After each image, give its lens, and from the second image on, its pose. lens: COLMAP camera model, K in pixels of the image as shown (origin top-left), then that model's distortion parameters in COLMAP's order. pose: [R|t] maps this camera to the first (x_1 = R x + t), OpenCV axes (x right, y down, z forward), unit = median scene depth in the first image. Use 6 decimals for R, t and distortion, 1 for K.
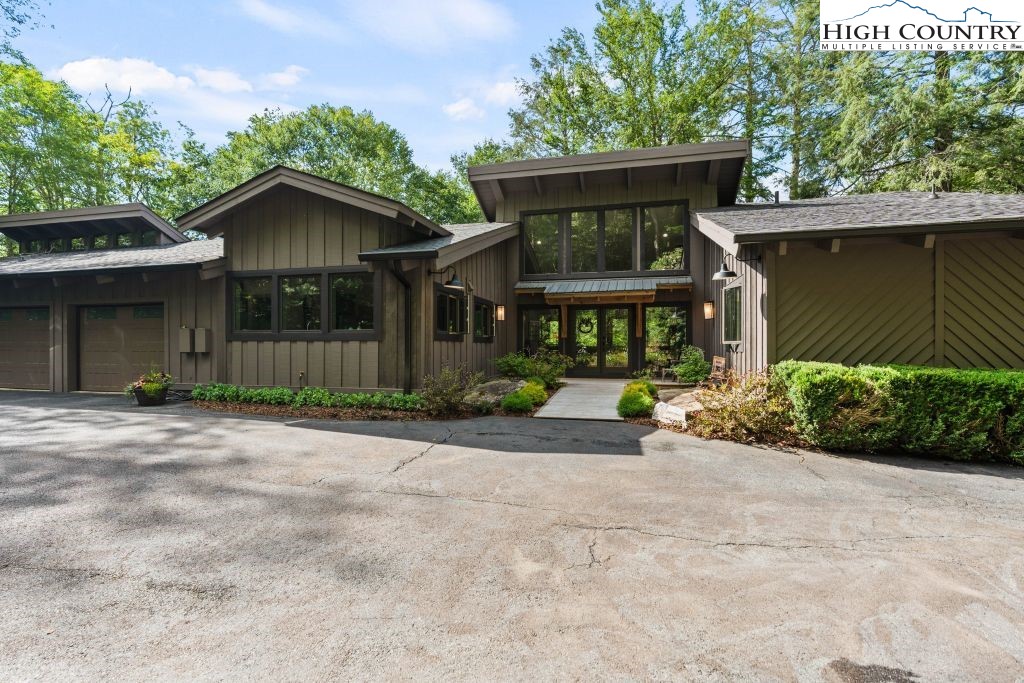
lens RADIAL K [[462.4, 0, 513.3], [0, 462.4, 342.1], [0, 0, 1]] dist [-0.000349, 0.000634]
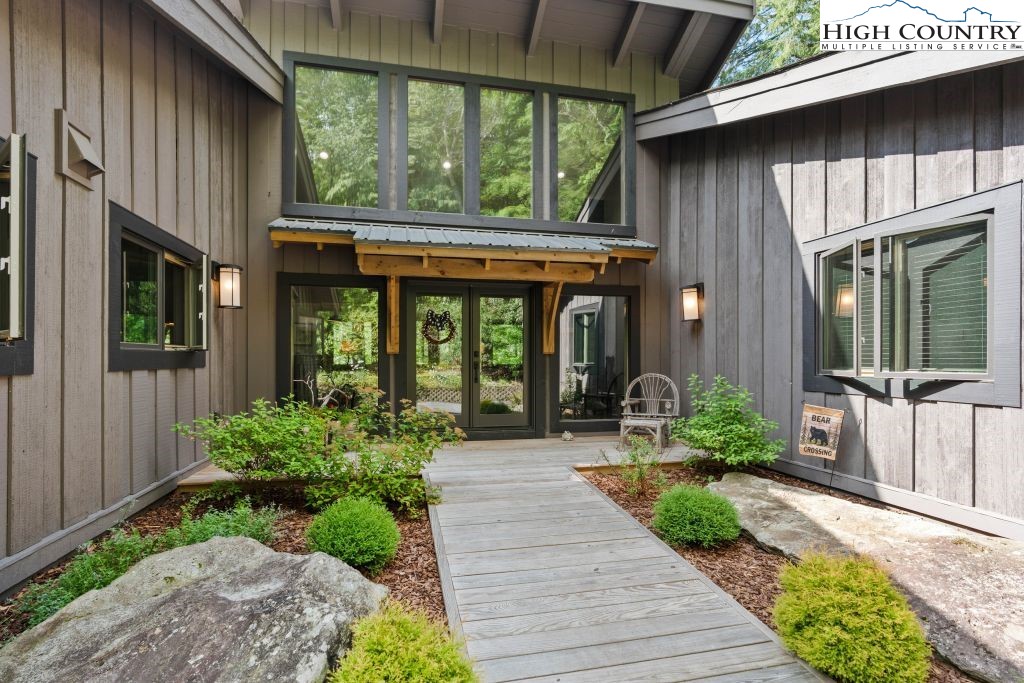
lens RADIAL K [[499.2, 0, 508.7], [0, 499.2, 352.1], [0, 0, 1]] dist [-0.002198, 0.001194]
pose [[0.891641, 0.008206, 0.452668, -0.007574], [-0.006998, 0.999966, -0.004344, -0.010036], [-0.452689, 0.000706, 0.891668, 0.538643]]
